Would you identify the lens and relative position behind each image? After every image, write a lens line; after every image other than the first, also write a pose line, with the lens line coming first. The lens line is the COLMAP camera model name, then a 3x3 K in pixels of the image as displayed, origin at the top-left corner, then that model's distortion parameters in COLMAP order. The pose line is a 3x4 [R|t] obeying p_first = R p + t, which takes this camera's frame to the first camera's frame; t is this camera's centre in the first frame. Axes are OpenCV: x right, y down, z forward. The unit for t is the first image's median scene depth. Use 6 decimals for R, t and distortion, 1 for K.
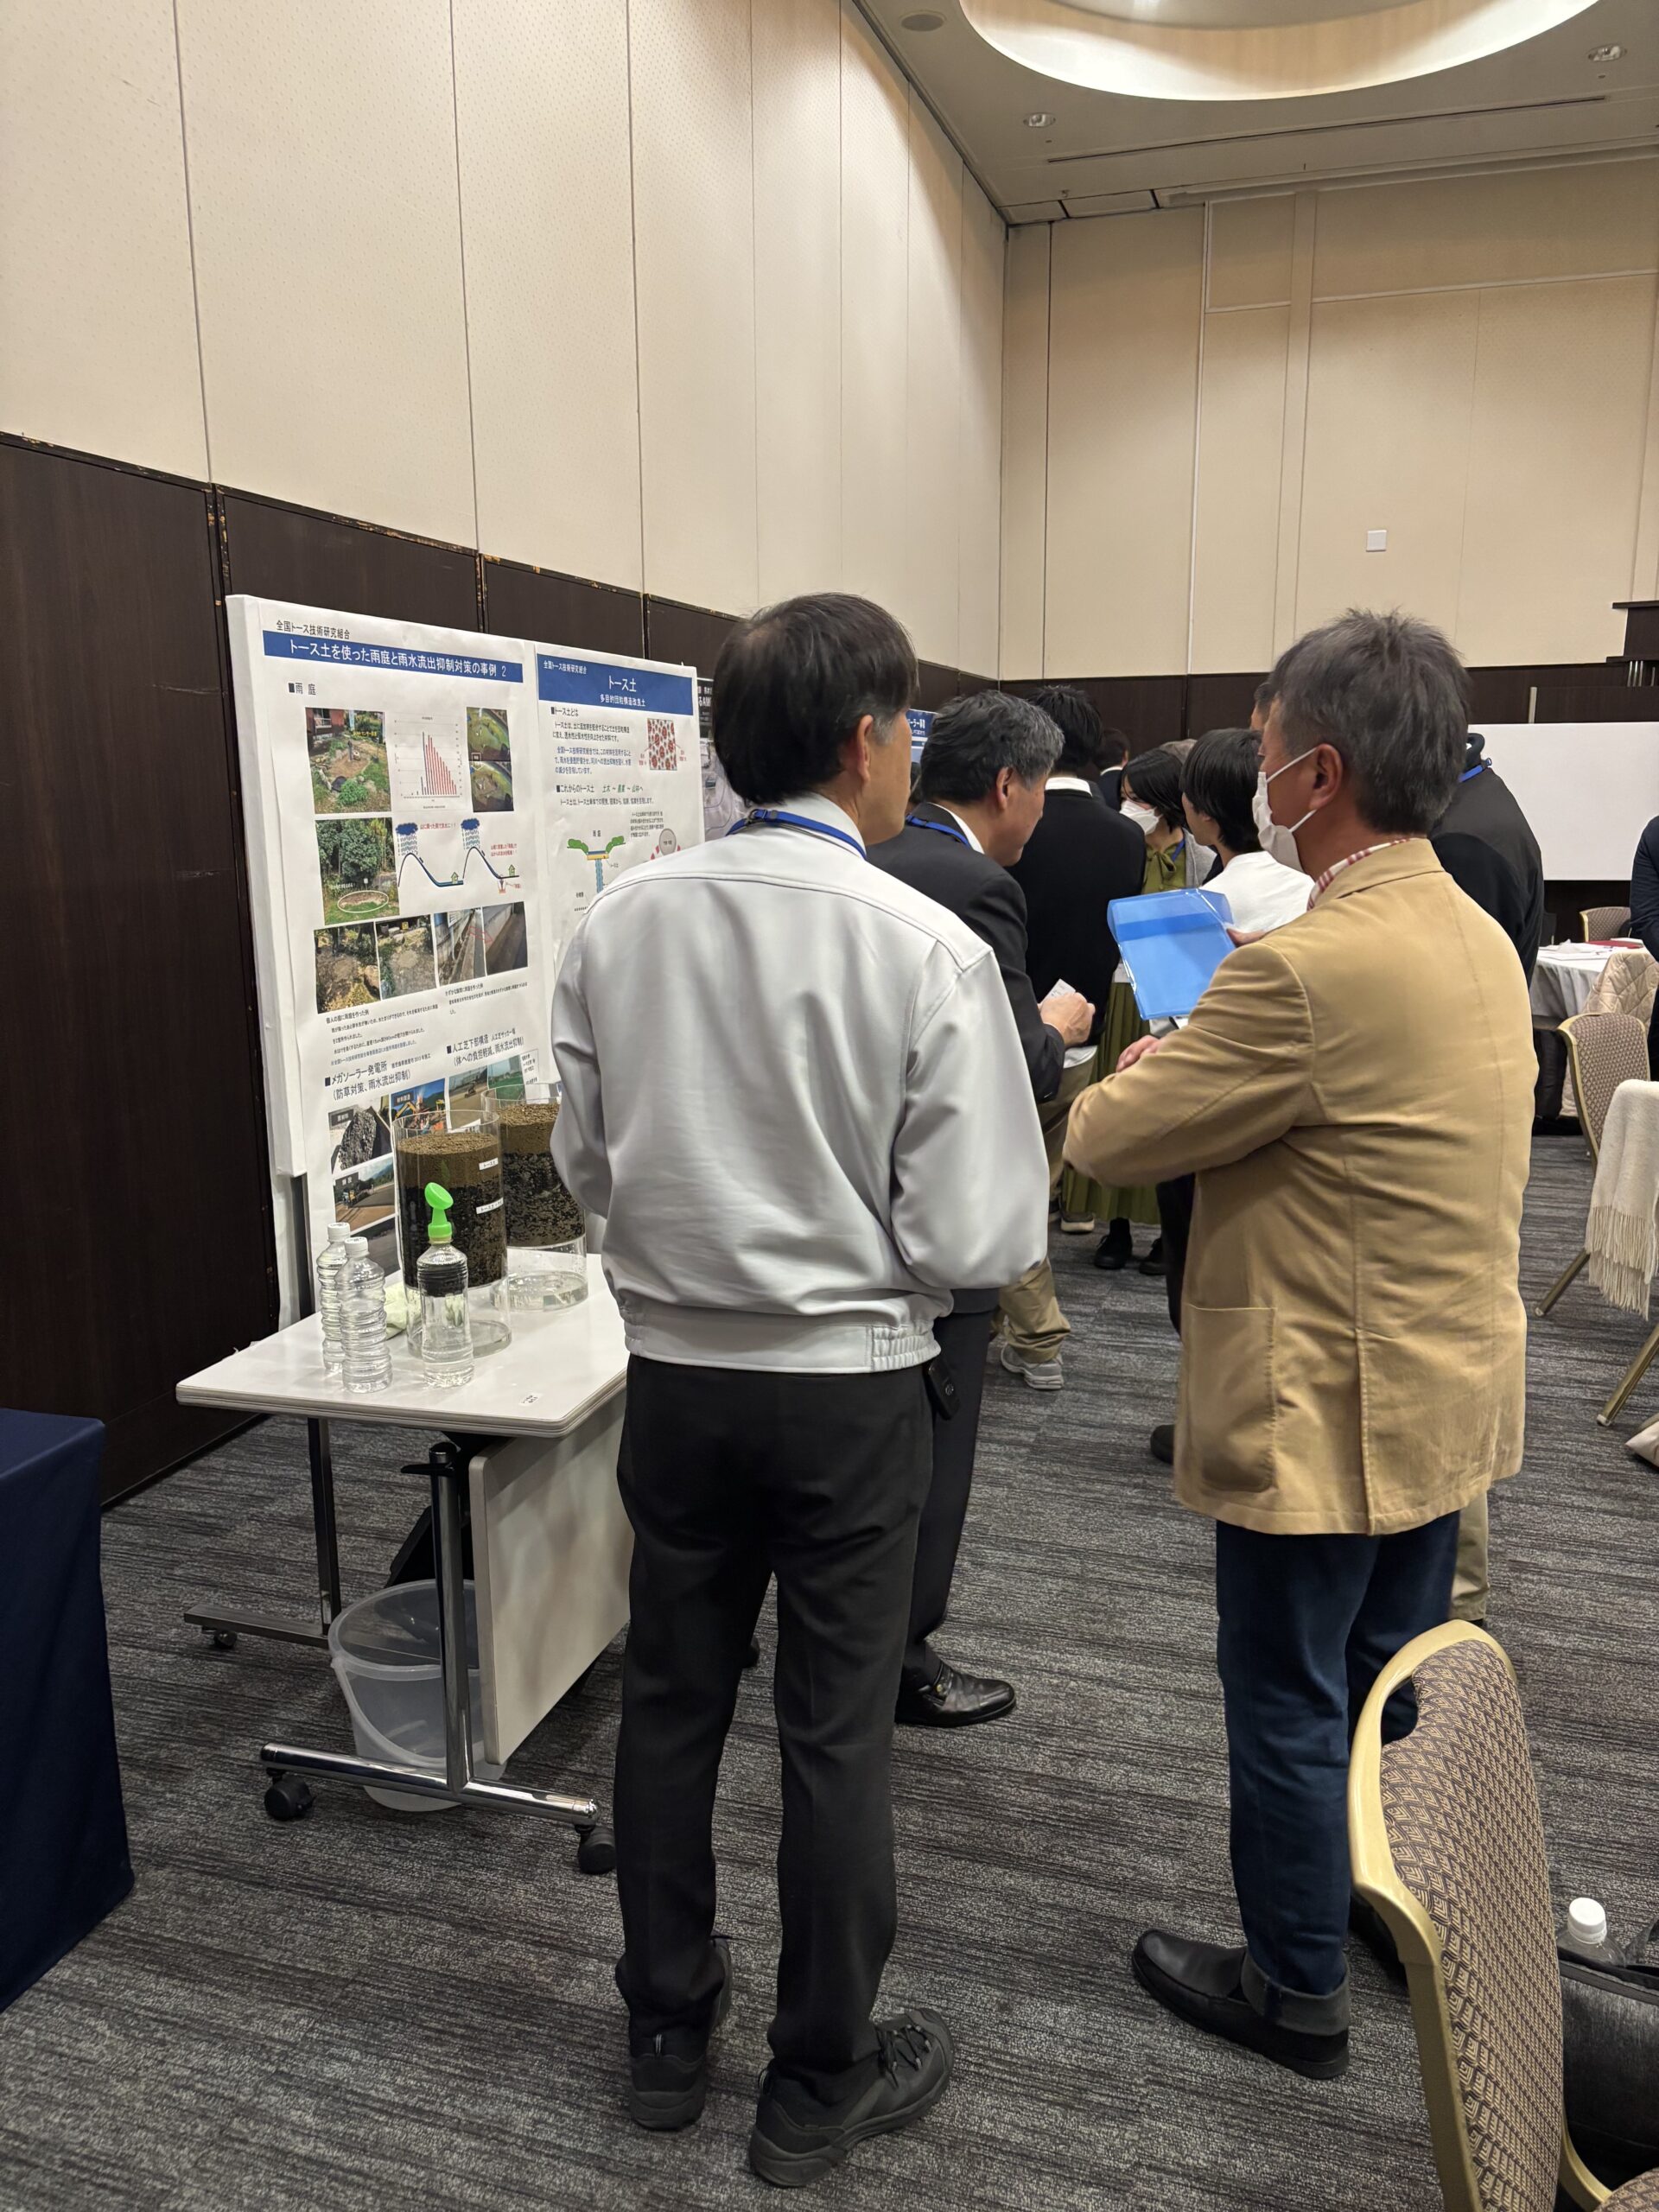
lens RADIAL K [[1670.9, 0, 832.3], [0, 1670.9, 1104.6], [0, 0, 1]] dist [0.041984, -0.019442]
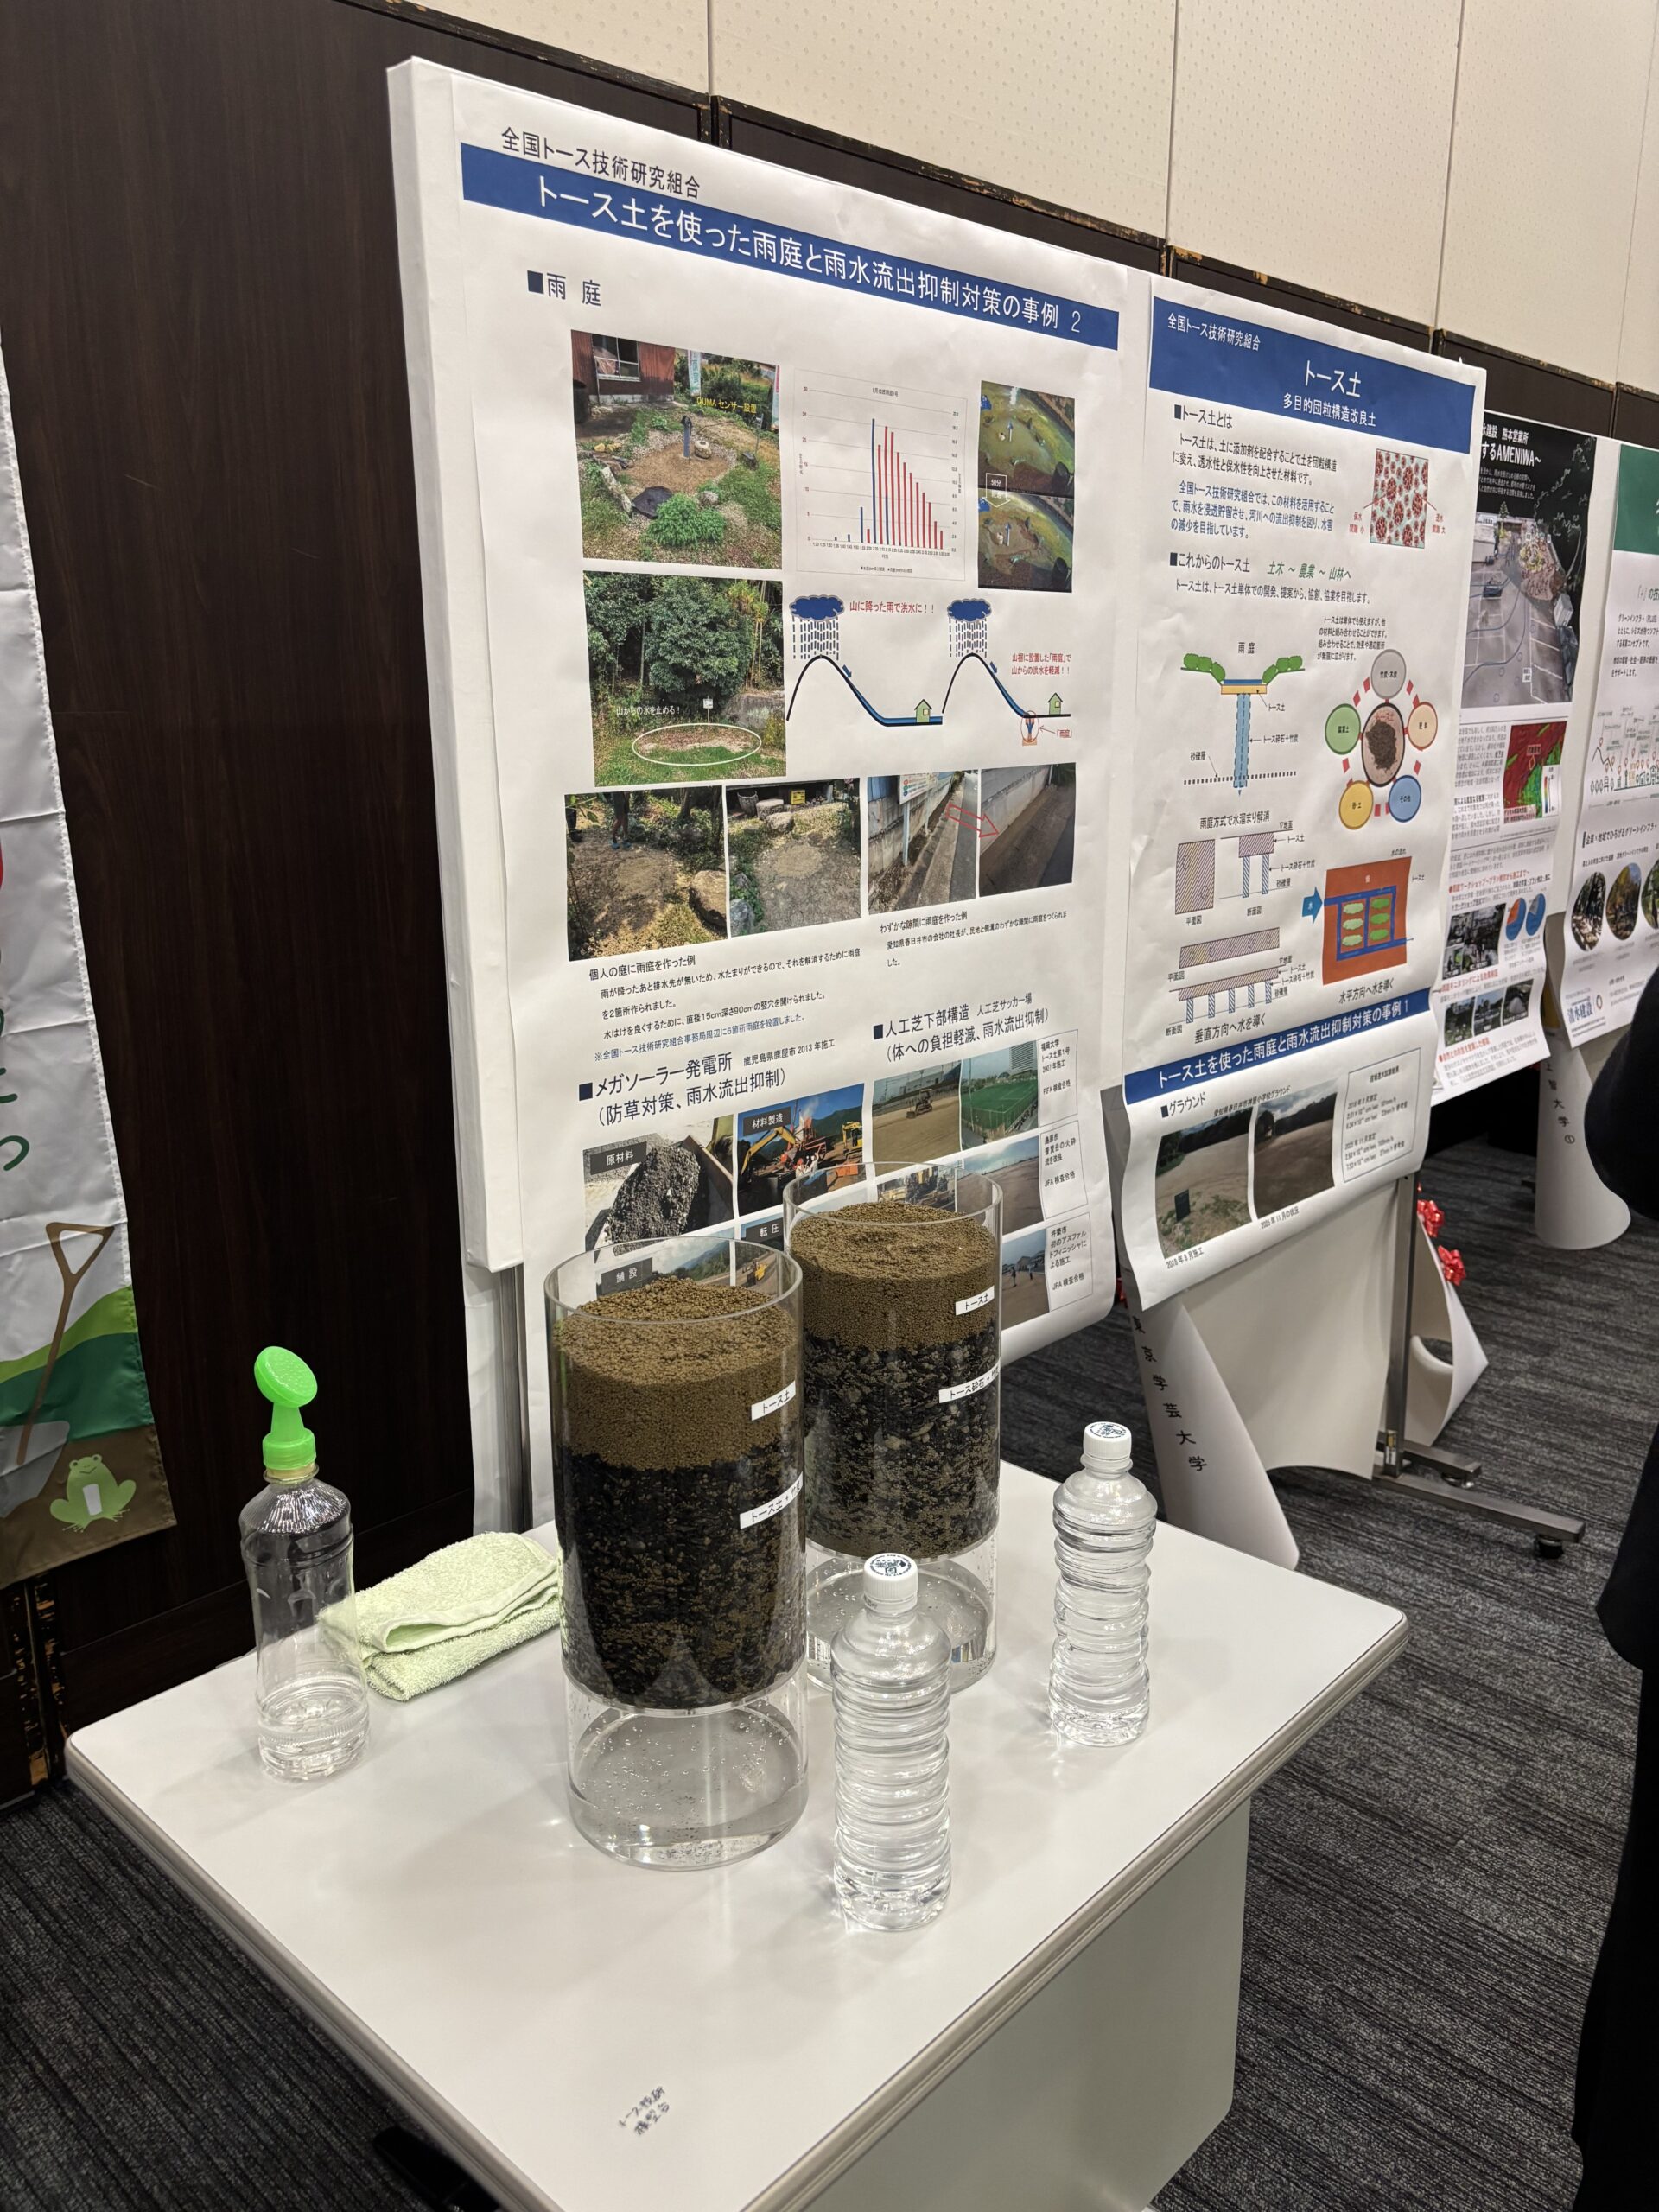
lens RADIAL K [[1670.9, 0, 825.4], [0, 1670.9, 1121.7], [0, 0, 1]] dist [0.041984, -0.019442]
pose [[0.898807, 0.118107, -0.422133, -0.012933], [-0.086618, 0.991883, 0.093088, -0.054892], [0.429701, -0.047103, 0.901742, 0.523688]]
